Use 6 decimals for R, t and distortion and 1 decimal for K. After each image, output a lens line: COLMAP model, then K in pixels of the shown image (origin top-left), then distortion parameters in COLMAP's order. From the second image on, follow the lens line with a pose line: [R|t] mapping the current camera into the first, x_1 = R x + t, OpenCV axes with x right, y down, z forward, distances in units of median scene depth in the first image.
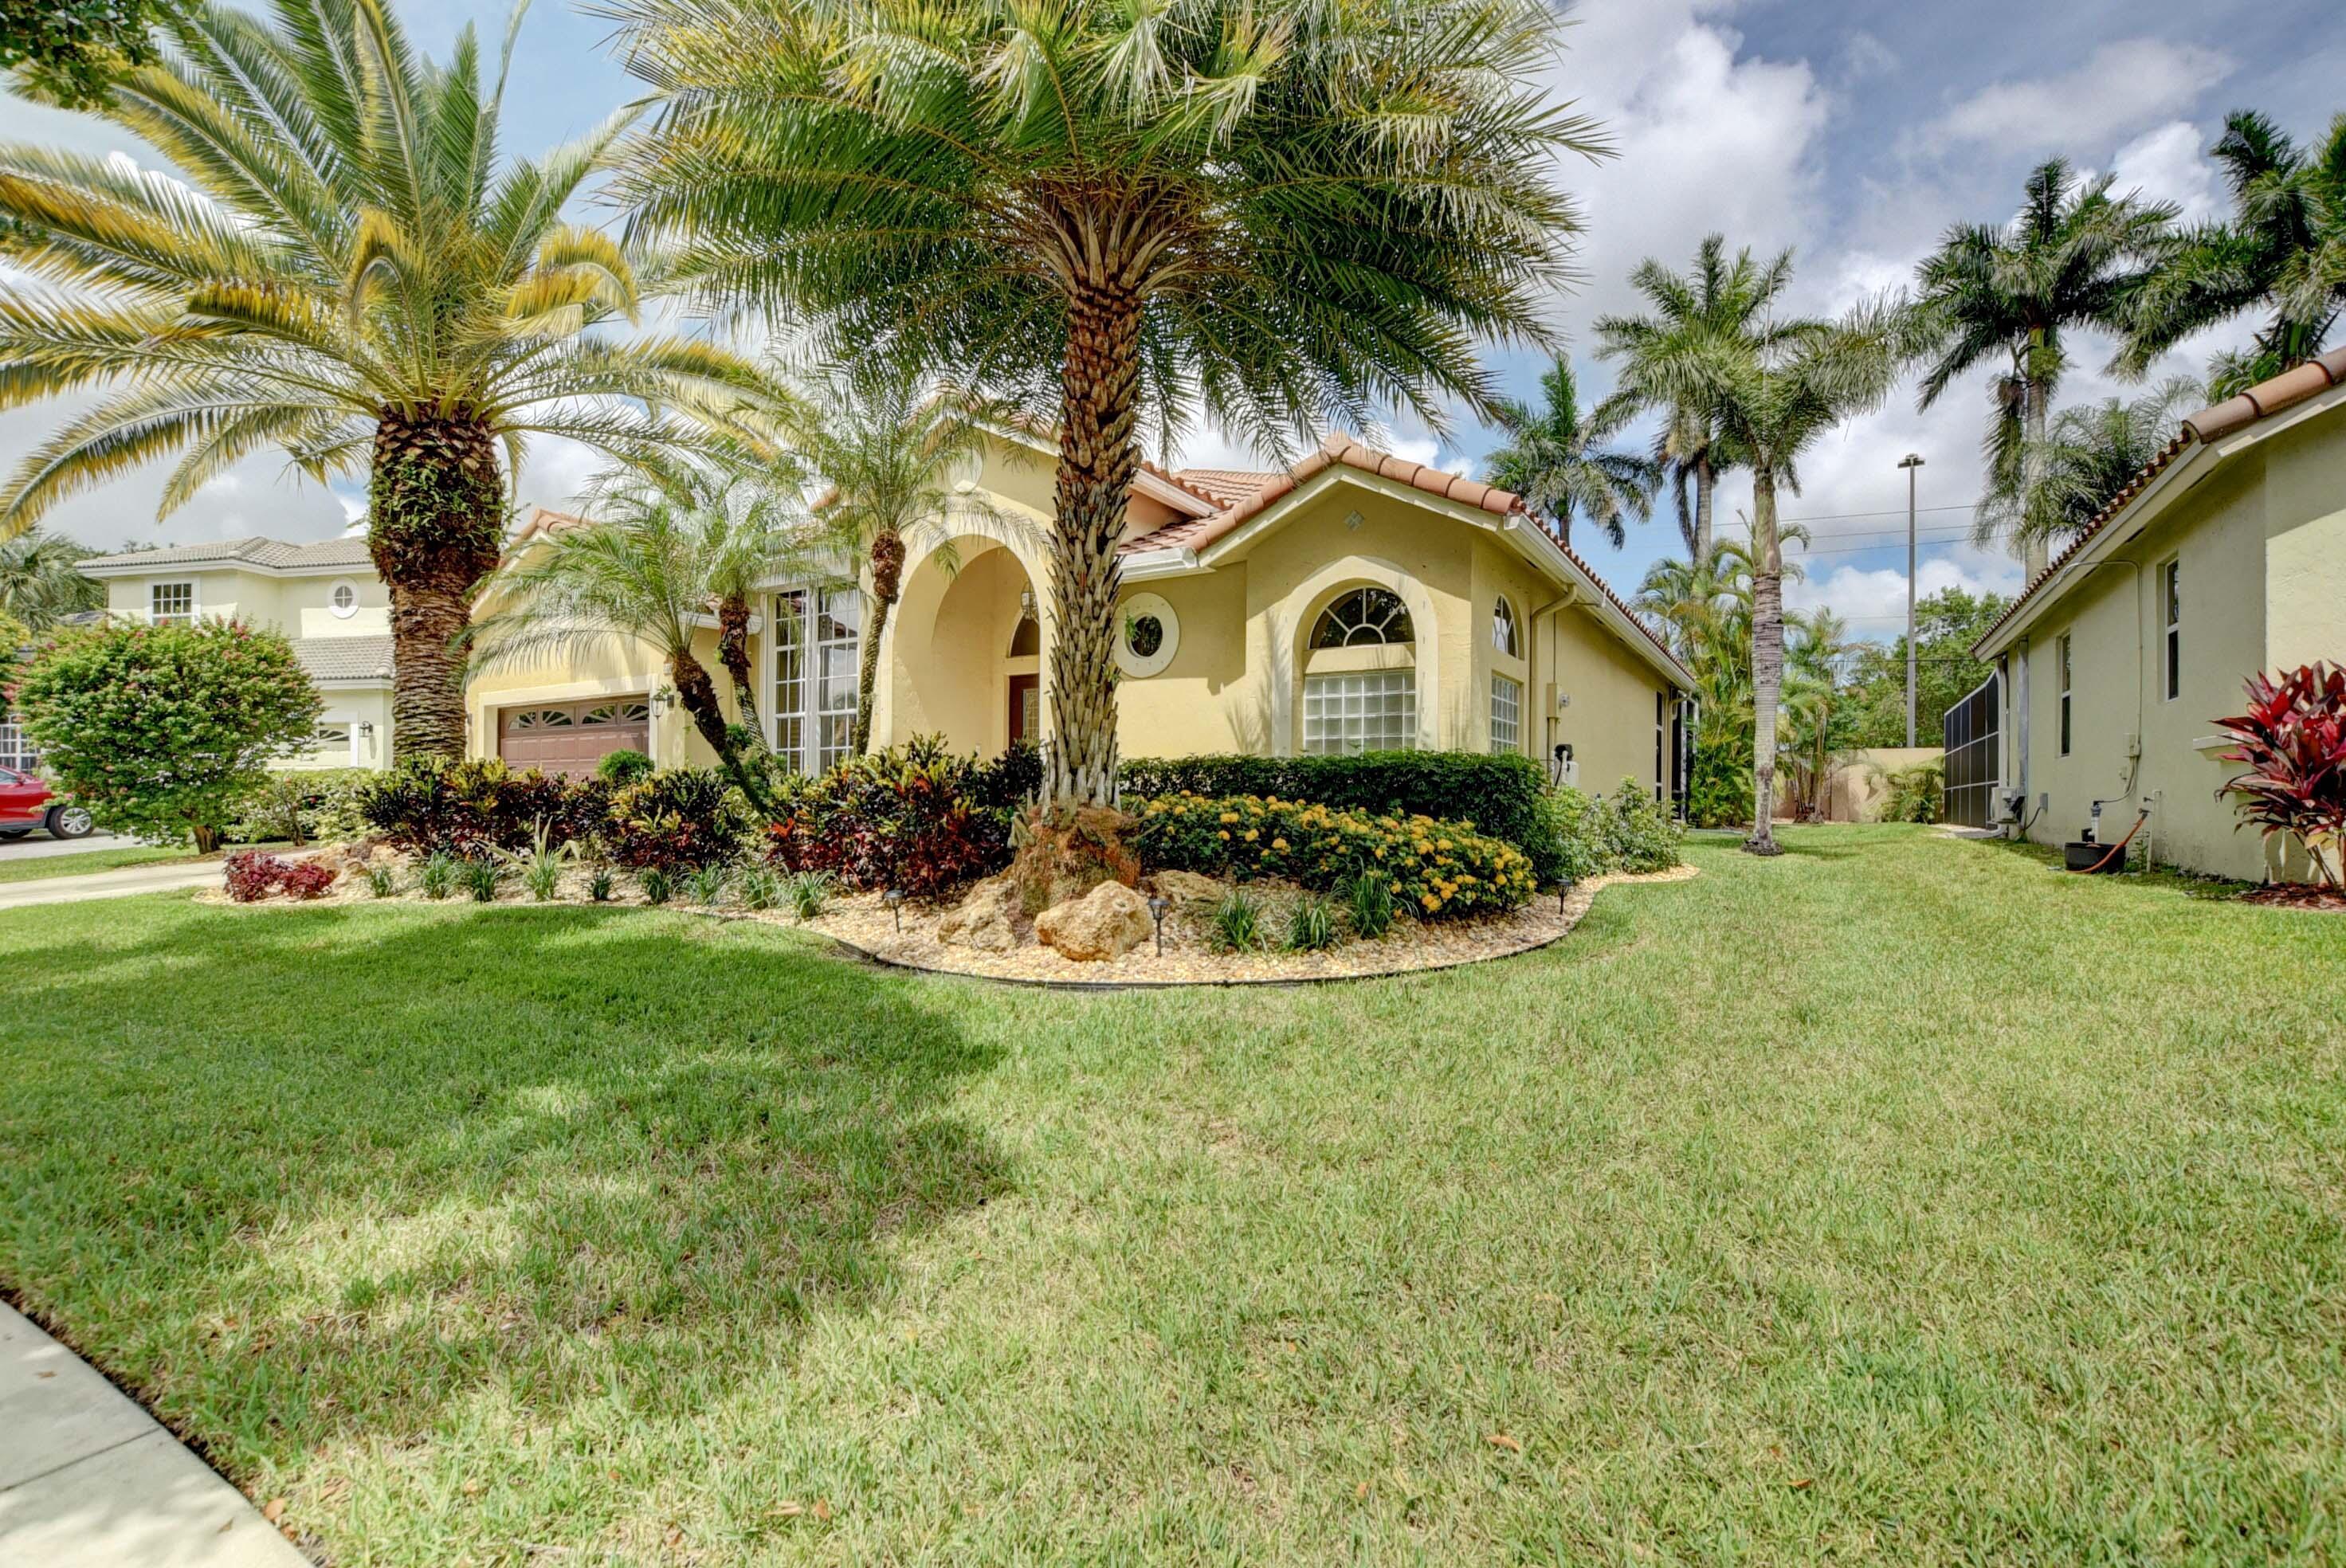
lens RADIAL K [[1035.6, 0, 1171.5], [0, 1035.6, 792.5], [0, 0, 1]] dist [-0.032547, 0.000379]
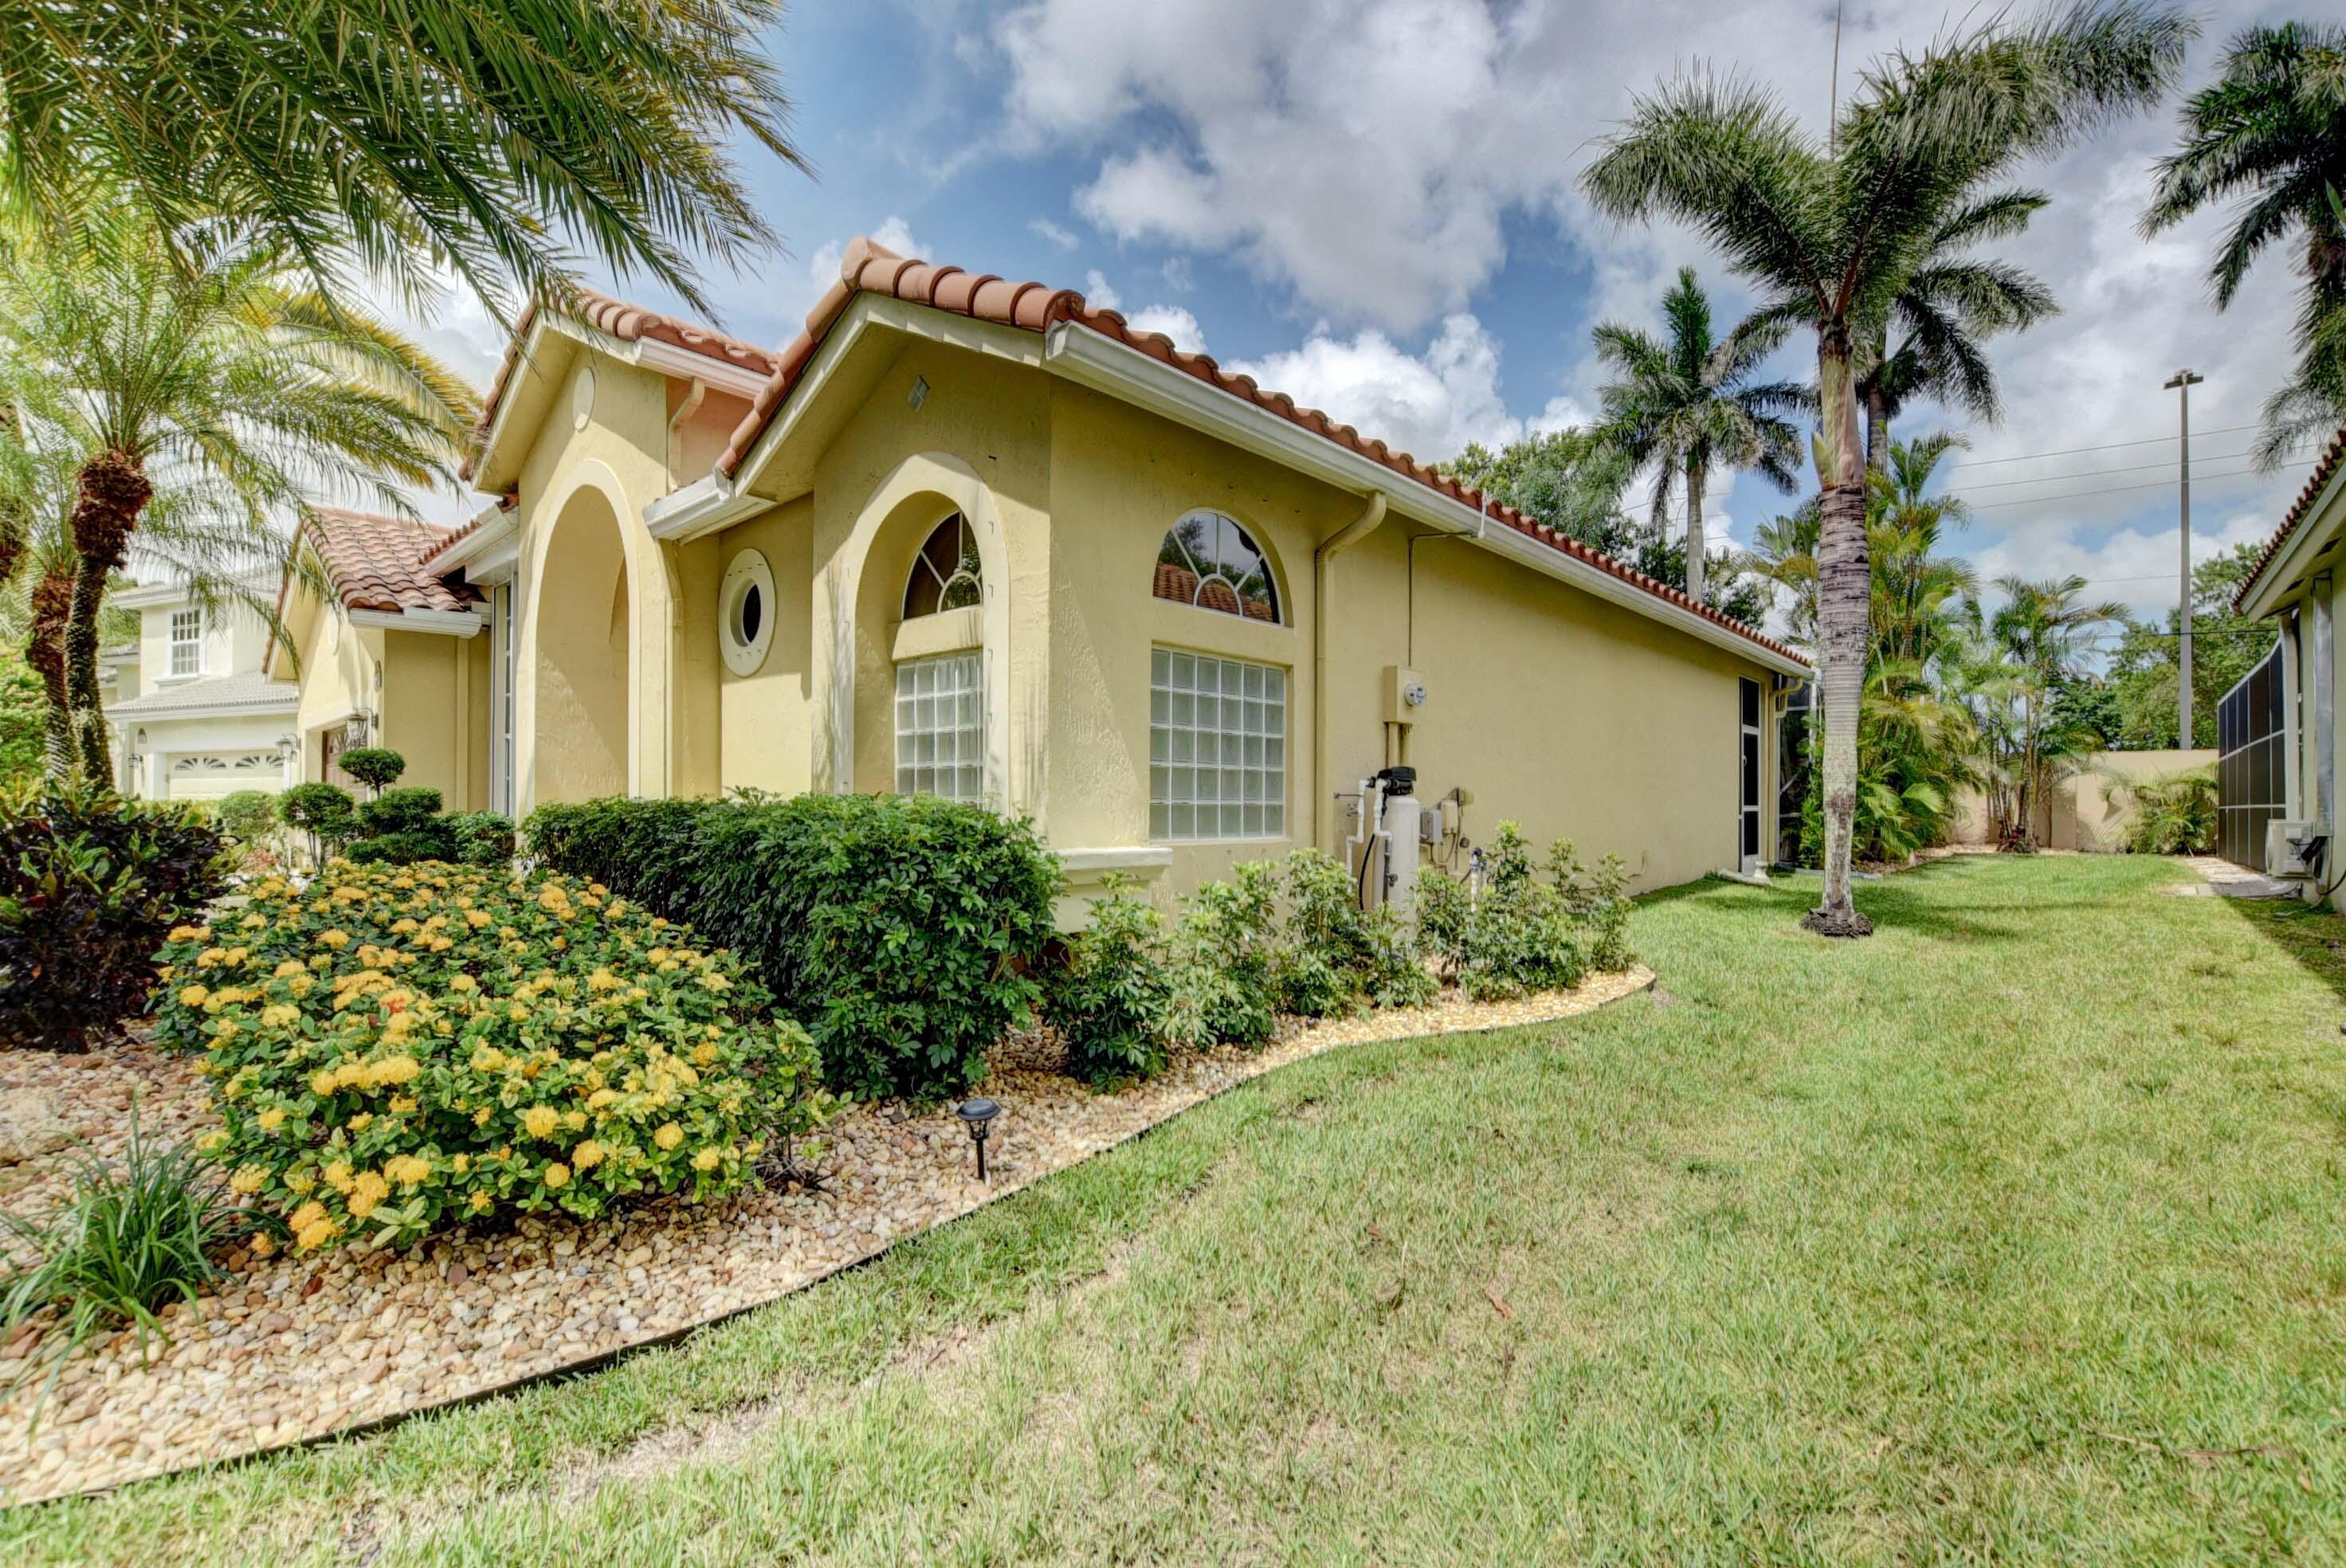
lens RADIAL K [[1035.6, 0, 1177.5], [0, 1035.6, 792.8], [0, 0, 1]] dist [-0.032547, 0.000379]
pose [[0.983972, -0.005812, -0.178227, 0.280982], [0.004790, 0.999970, -0.006166, -0.022618], [0.178257, 0.005214, 0.983970, 0.302591]]
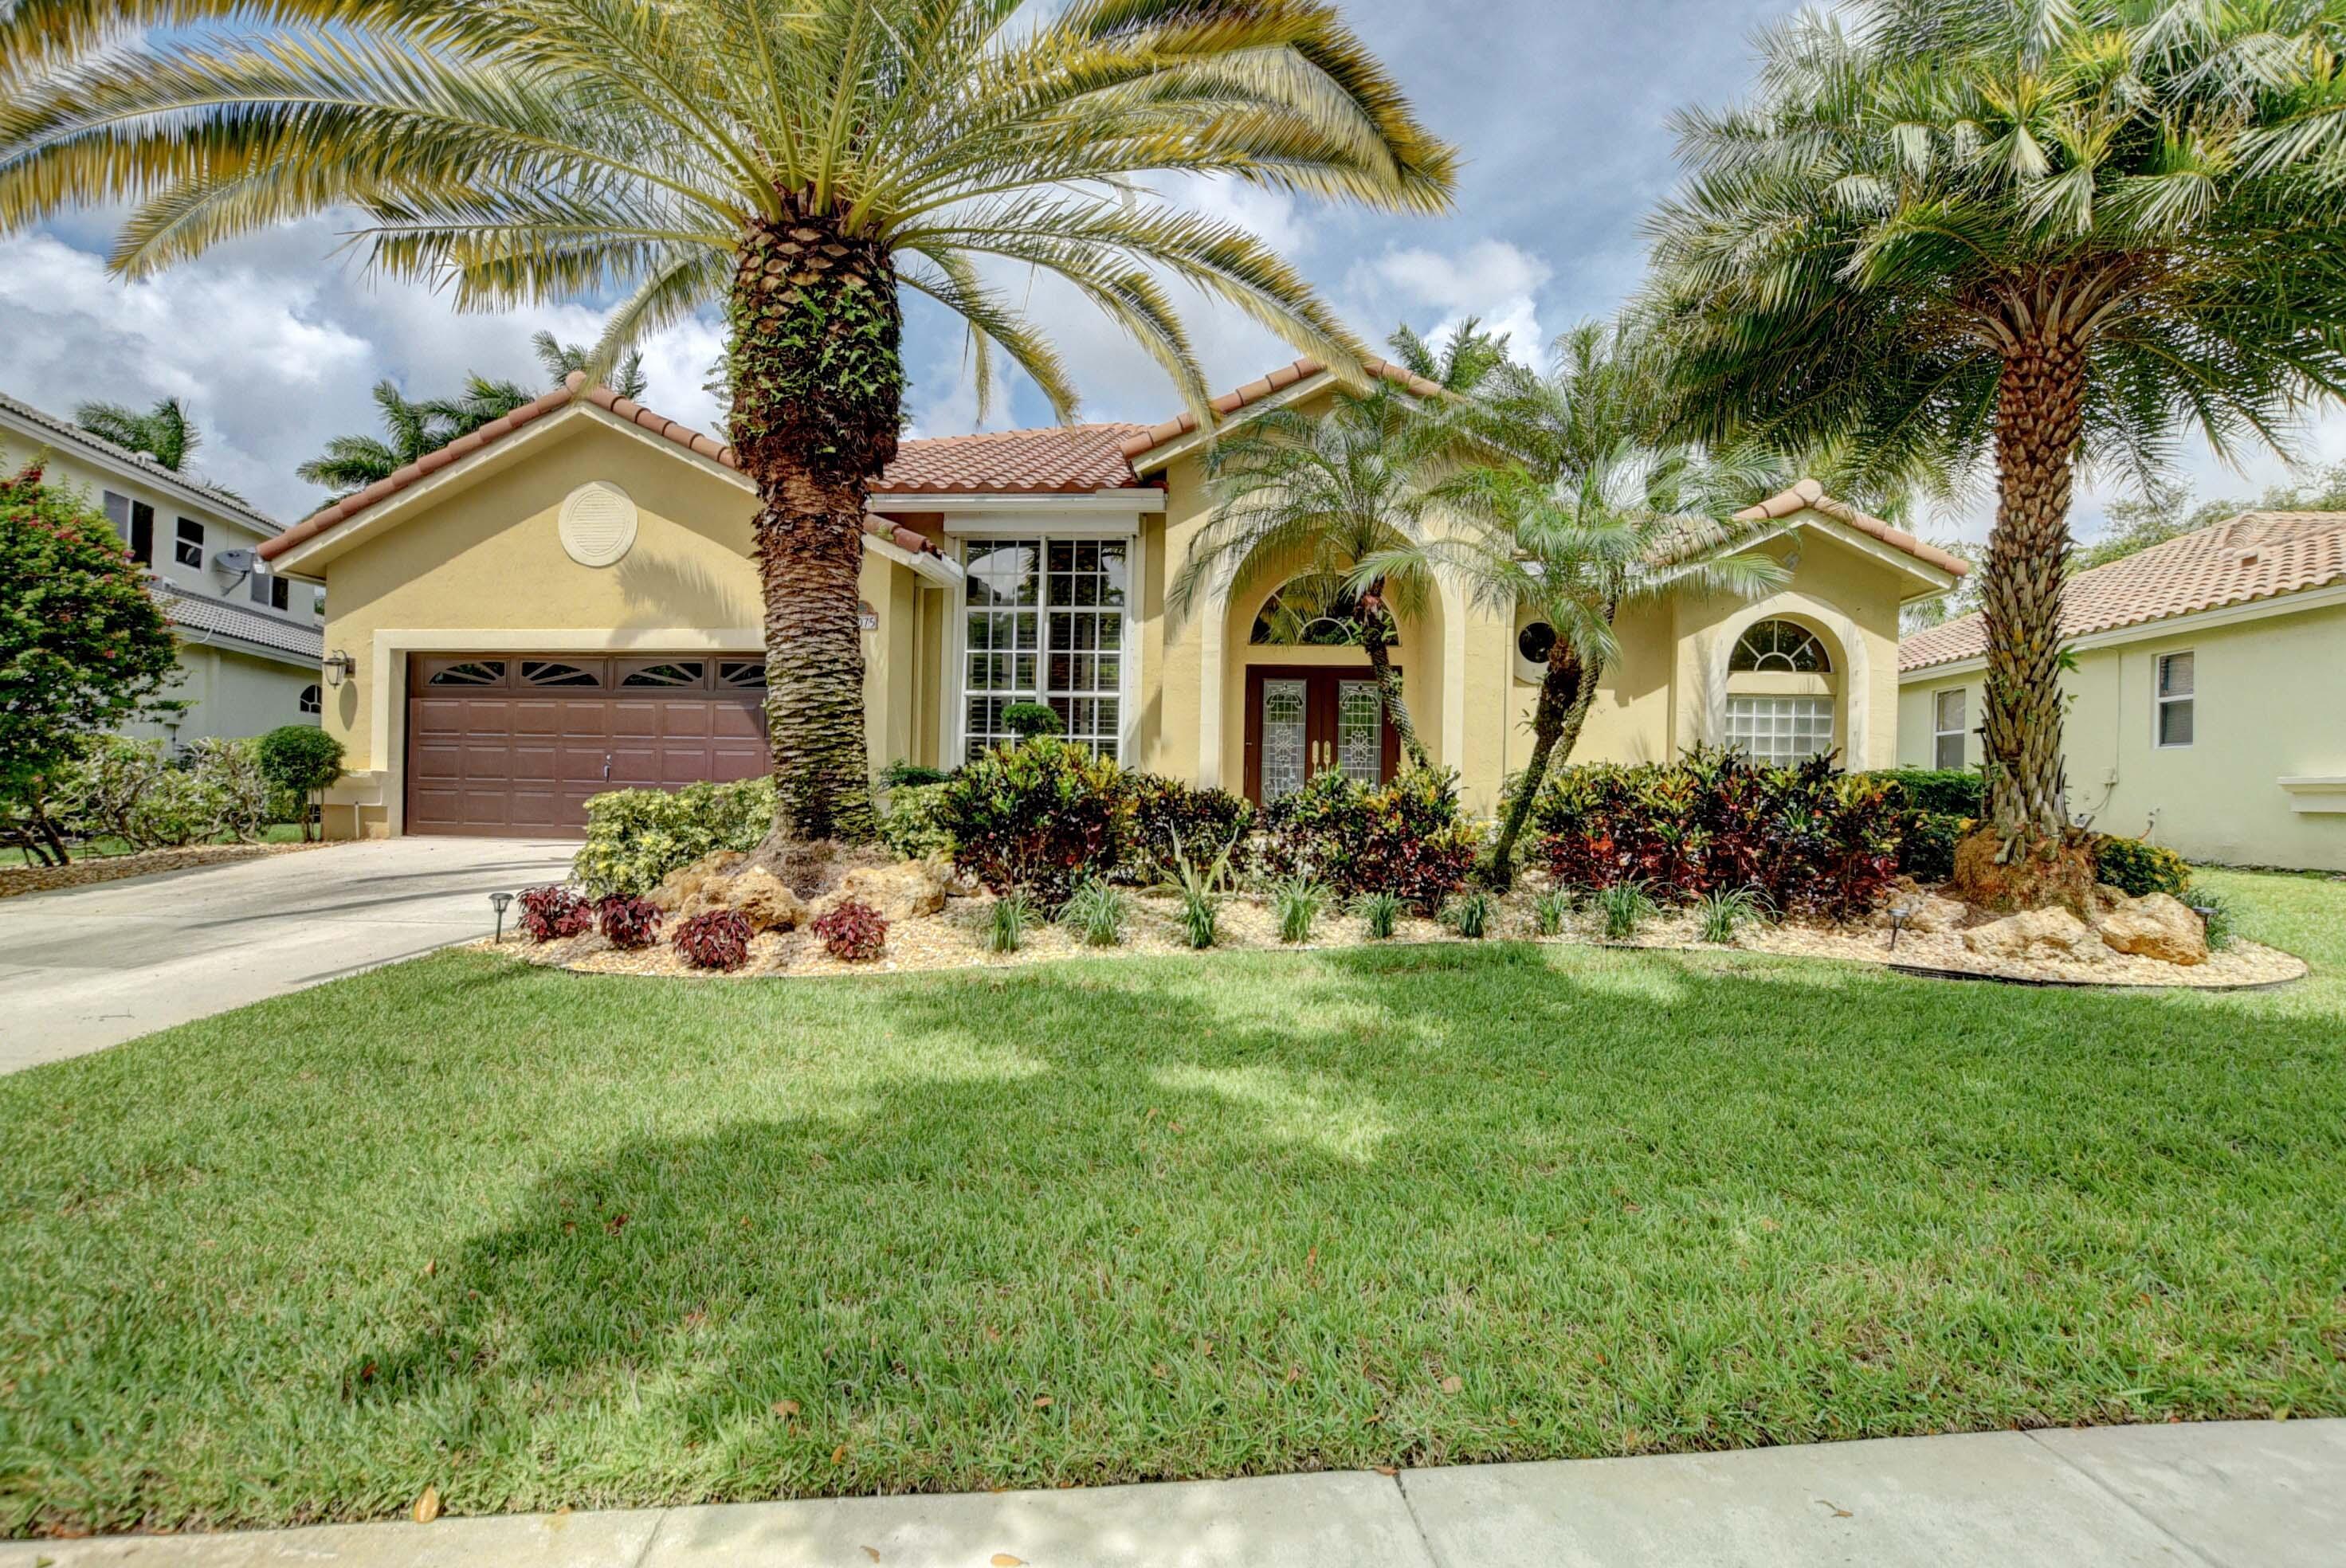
lens RADIAL K [[1035.6, 0, 1175.4], [0, 1035.6, 785.6], [0, 0, 1]] dist [-0.032547, 0.000379]
pose [[0.893017, 0.018637, 0.449637, -0.599822], [-0.018756, 0.999815, -0.004190, -0.002081], [-0.449632, -0.004692, 0.893202, 0.208329]]
